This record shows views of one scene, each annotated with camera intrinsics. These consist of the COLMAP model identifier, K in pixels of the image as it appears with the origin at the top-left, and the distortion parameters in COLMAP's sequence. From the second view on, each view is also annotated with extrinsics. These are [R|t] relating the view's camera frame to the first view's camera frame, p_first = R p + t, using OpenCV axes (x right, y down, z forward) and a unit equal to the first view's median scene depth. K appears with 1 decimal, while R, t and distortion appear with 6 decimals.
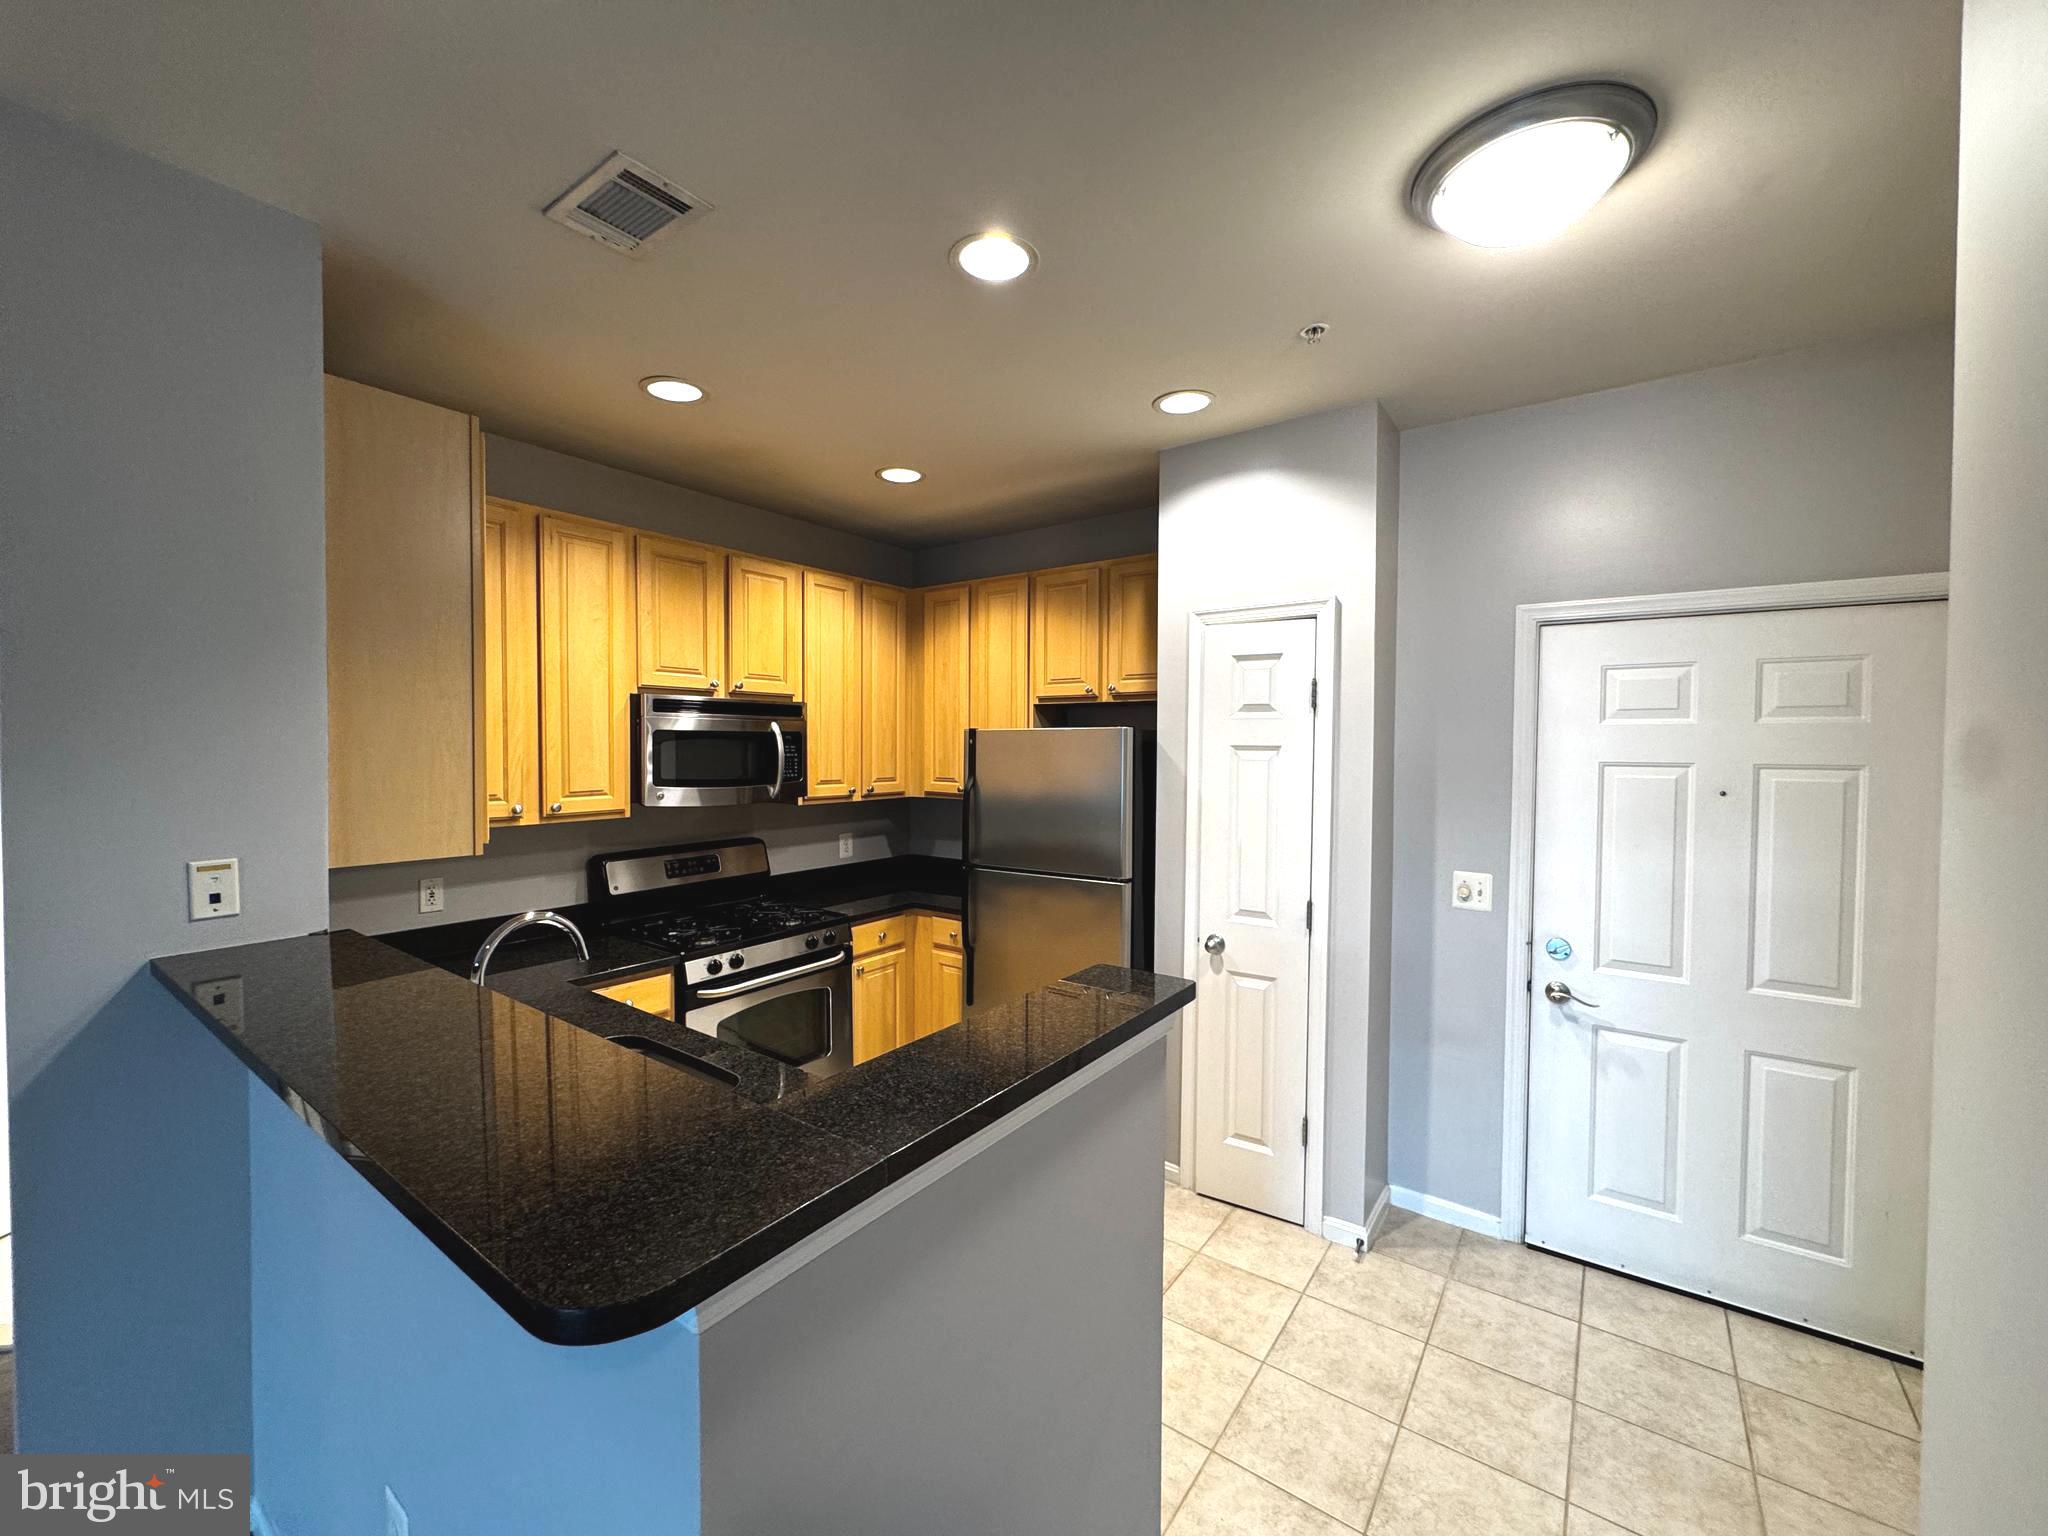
lens RADIAL K [[819.0, 0, 1021.6], [0, 819.0, 764.3], [0, 0, 1]] dist [-0.003560, 0.001021]
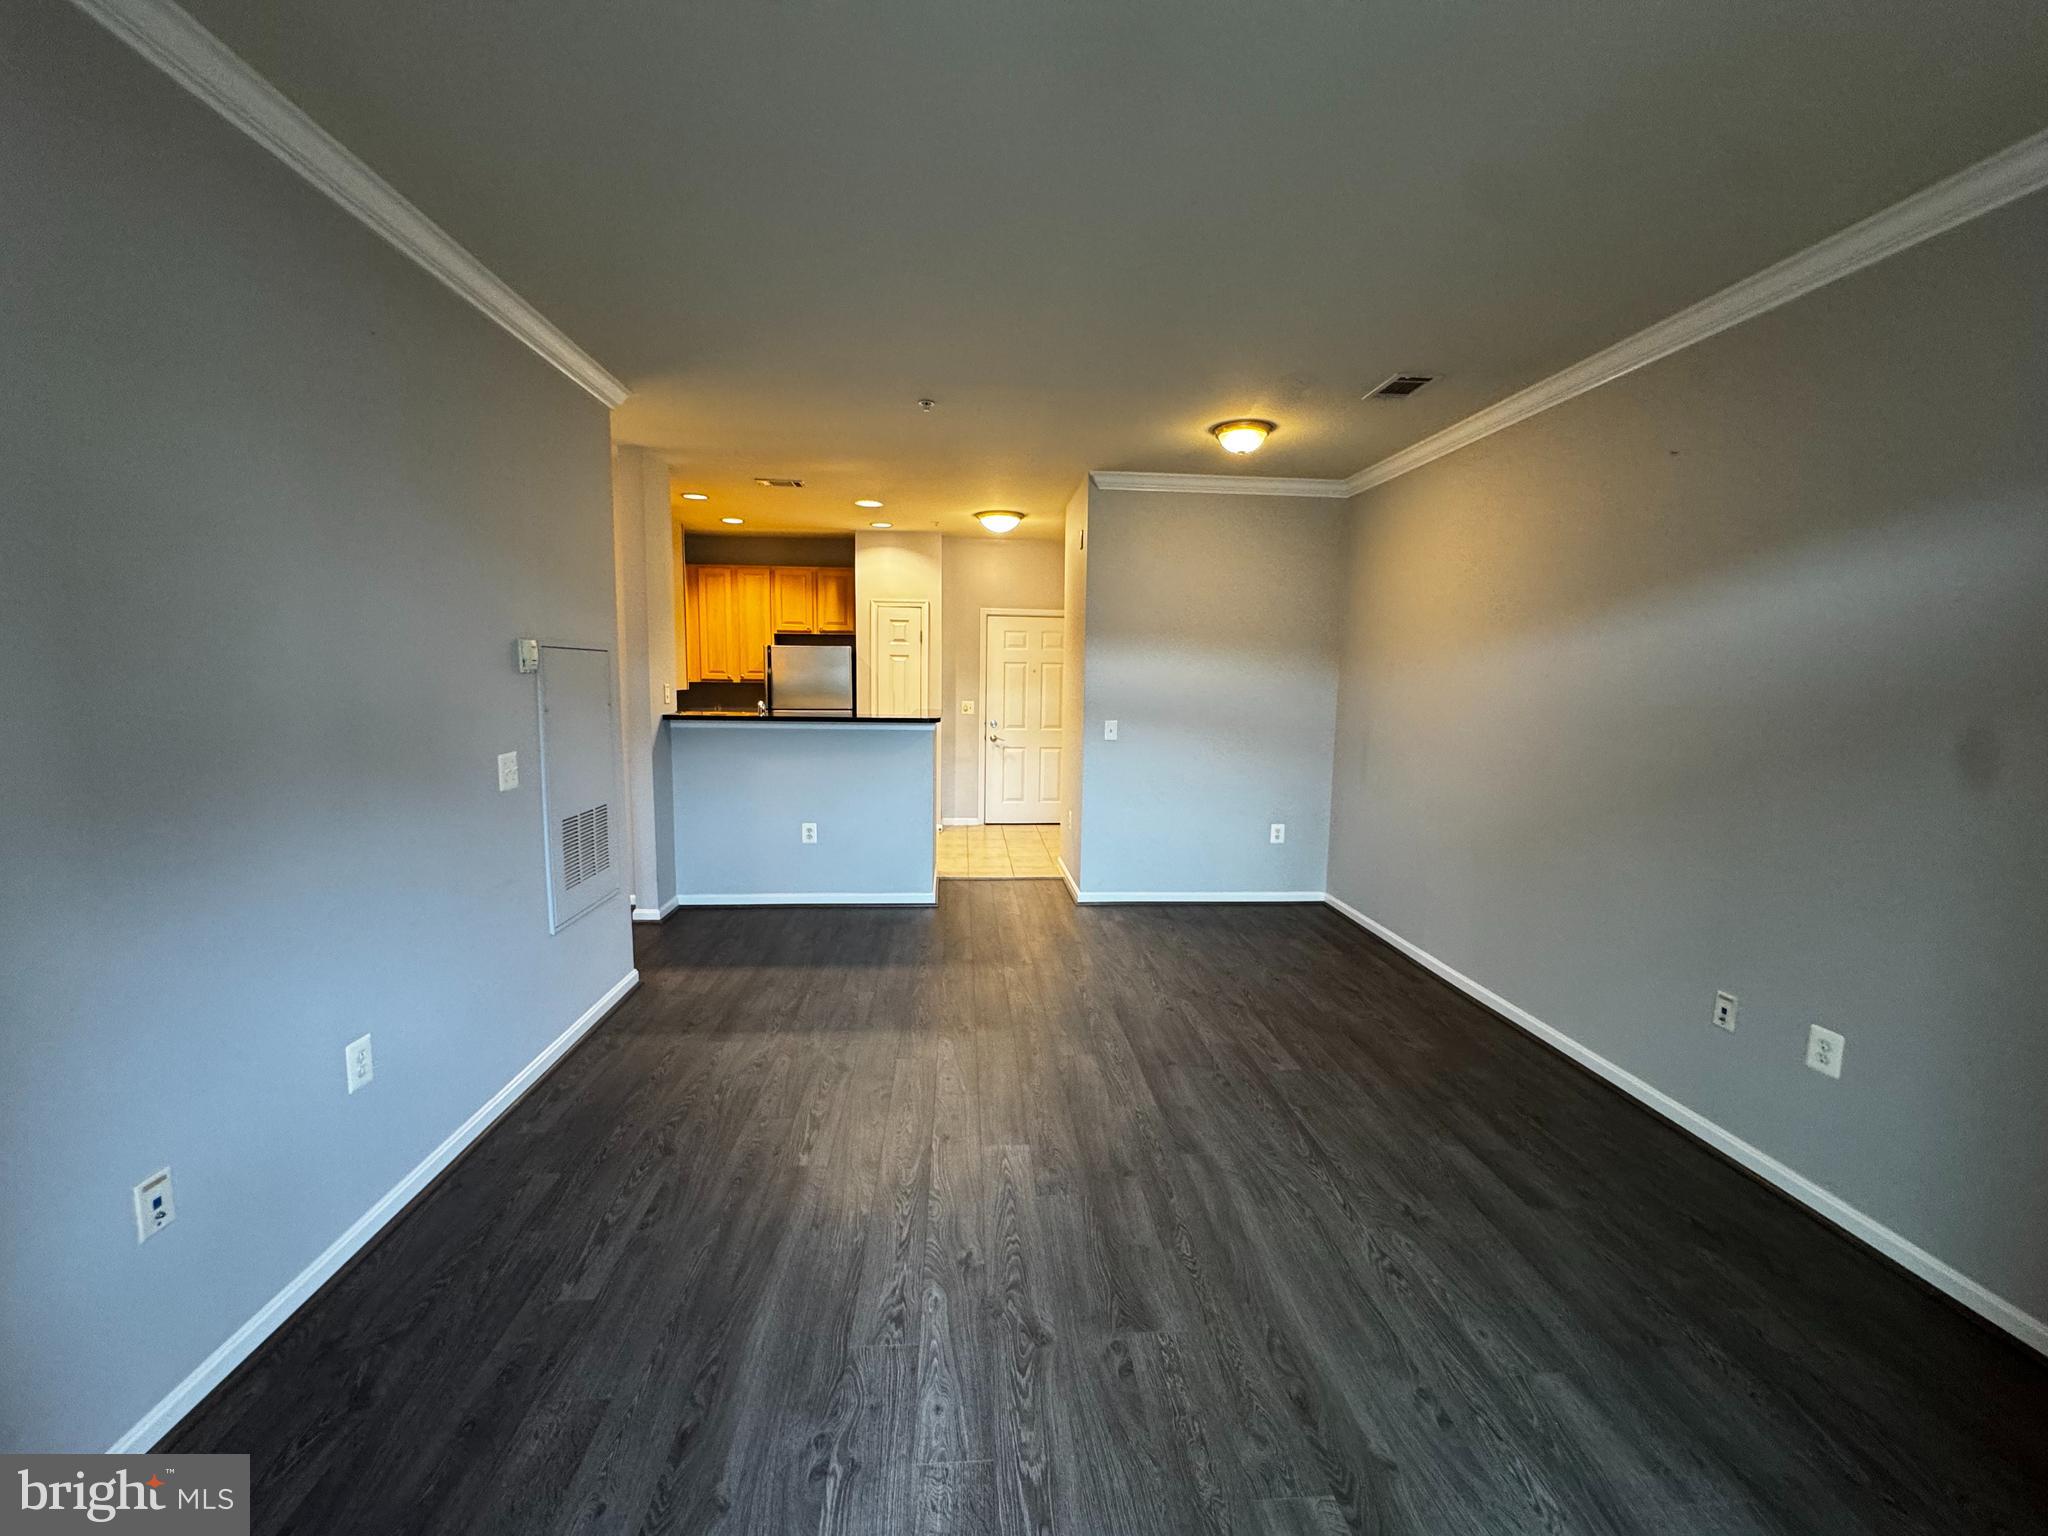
lens RADIAL K [[819.0, 0, 1027.1], [0, 819.0, 765.8], [0, 0, 1]] dist [-0.003560, 0.001021]
pose [[0.756282, -0.071999, 0.650272, -1.140128], [0.006971, 0.994757, 0.102033, 0.066070], [-0.654208, -0.072633, 0.752819, -1.272786]]
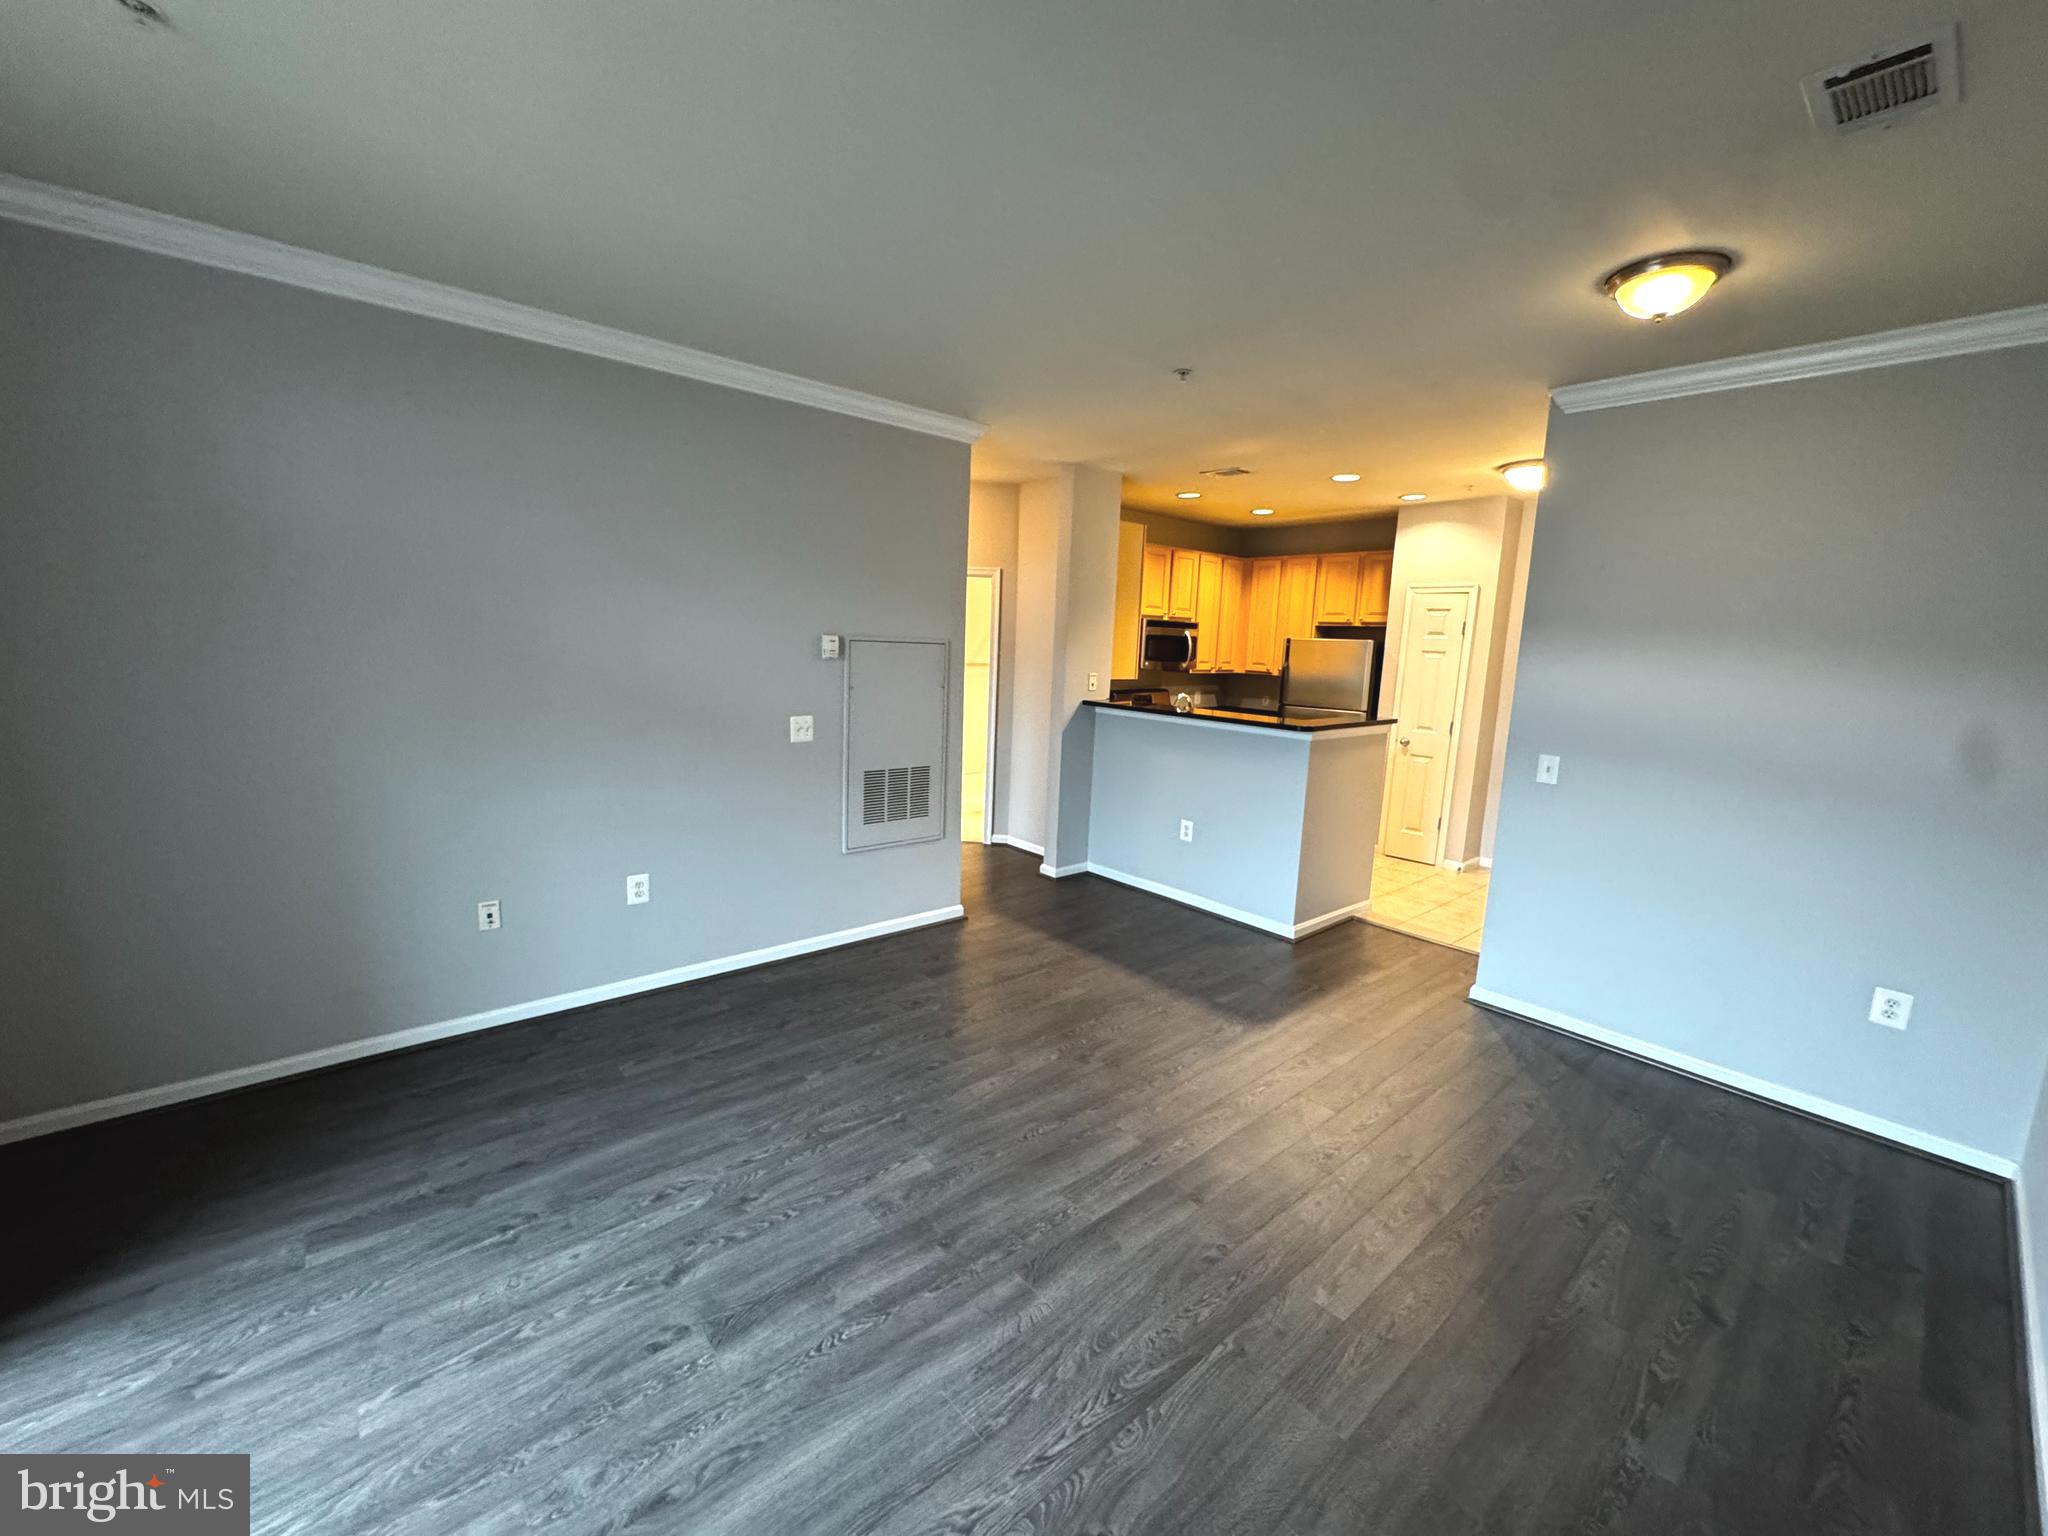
lens RADIAL K [[819.0, 0, 1020.5], [0, 819.0, 769.4], [0, 0, 1]] dist [-0.003560, 0.001021]
pose [[0.974795, 0.064794, -0.213486, -0.303499], [-0.036227, 0.990169, 0.135105, 0.034759], [0.220141, -0.123965, 0.967559, -1.396482]]
